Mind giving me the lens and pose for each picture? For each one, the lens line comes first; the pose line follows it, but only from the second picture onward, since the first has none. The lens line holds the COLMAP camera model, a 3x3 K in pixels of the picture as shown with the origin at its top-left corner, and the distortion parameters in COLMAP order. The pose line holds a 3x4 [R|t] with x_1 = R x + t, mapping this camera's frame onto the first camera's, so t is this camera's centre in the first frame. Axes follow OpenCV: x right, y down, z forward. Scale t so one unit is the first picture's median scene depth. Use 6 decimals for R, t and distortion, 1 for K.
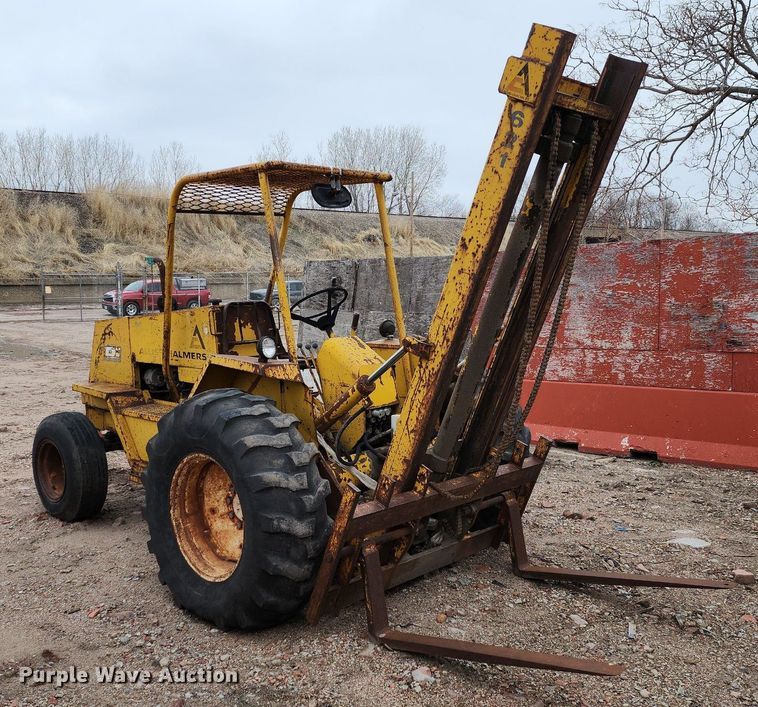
lens RADIAL K [[770.2, 0, 372.5], [0, 770.2, 366.0], [0, 0, 1]] dist [0.066023, 0.000000]
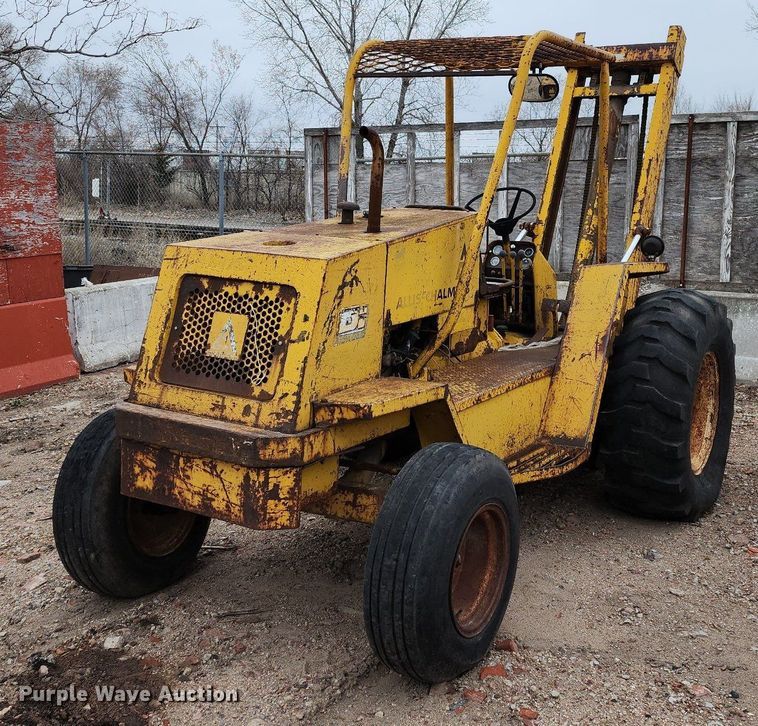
lens RADIAL K [[960.8, 0, 379.5], [0, 960.8, 327.5], [0, 0, 1]] dist [0.091910, 0.000000]
pose [[-0.202772, -0.139351, 0.969260, -1.219311], [0.088022, 0.983222, 0.159772, -0.142556], [-0.975262, 0.117714, -0.187104, 1.465228]]
